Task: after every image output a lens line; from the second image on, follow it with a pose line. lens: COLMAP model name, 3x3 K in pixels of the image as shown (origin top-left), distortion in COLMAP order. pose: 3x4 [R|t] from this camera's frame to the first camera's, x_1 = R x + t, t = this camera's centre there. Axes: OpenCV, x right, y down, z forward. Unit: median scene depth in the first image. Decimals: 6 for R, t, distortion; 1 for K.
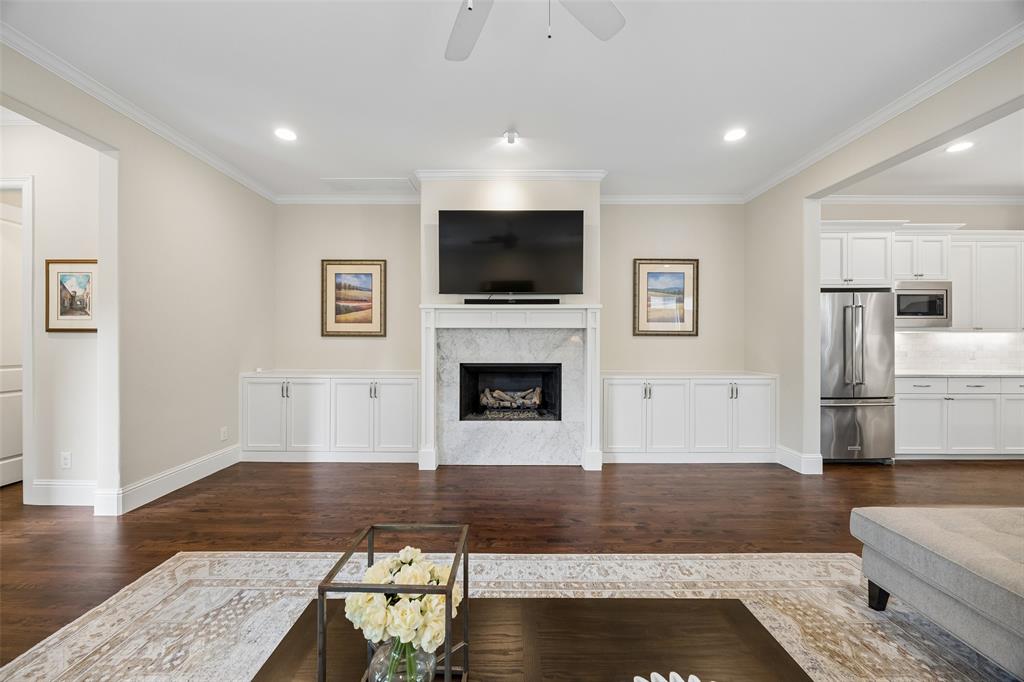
lens RADIAL K [[446.4, 0, 517.2], [0, 446.4, 339.6], [0, 0, 1]] dist [0.007951, -0.000038]
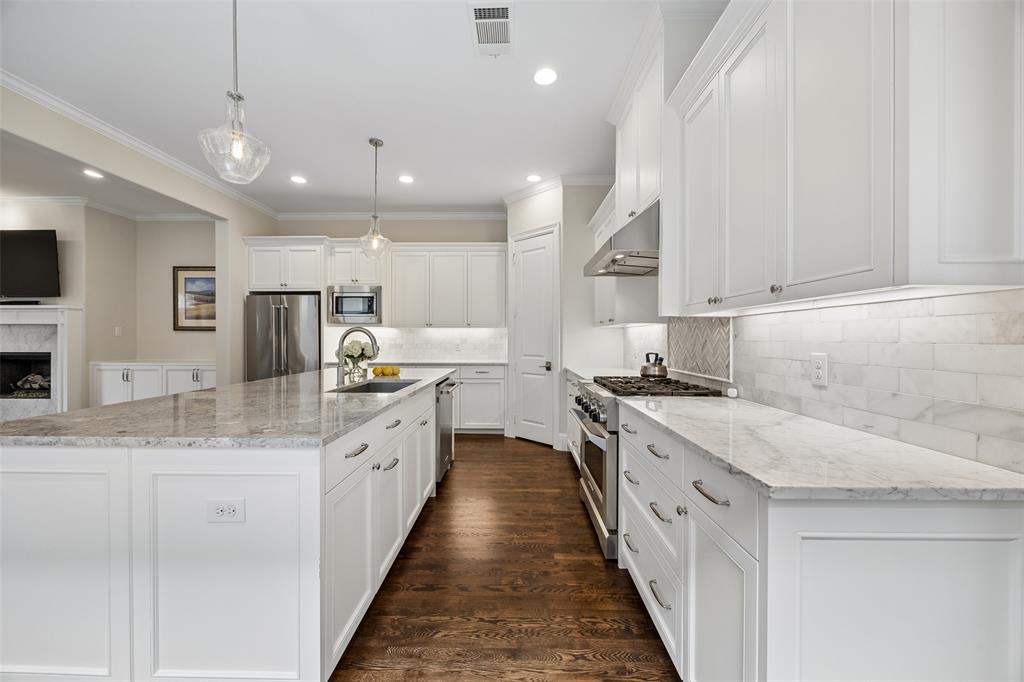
lens RADIAL K [[386.2, 0, 508.8], [0, 386.2, 339.6], [0, 0, 1]] dist [-0.004143, 0.000559]
pose [[0.999792, 0.001635, -0.020340, 1.321843], [-0.001320, 0.999878, 0.015537, -0.001013], [0.020363, -0.015507, 0.999672, -0.033479]]
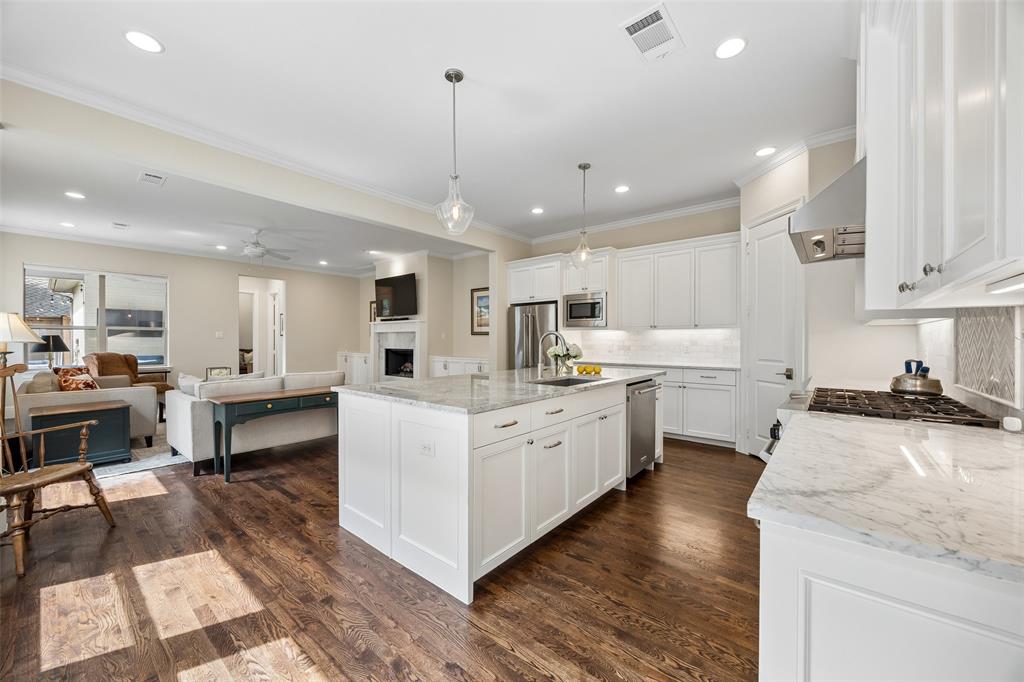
lens RADIAL K [[386.2, 0, 512.9], [0, 386.2, 340.9], [0, 0, 1]] dist [-0.004143, 0.000559]
pose [[0.770715, 0.001541, -0.637178, 1.463773], [0.007291, 0.999910, 0.011237, -0.000455], [0.637139, -0.013306, 0.770634, -0.039061]]
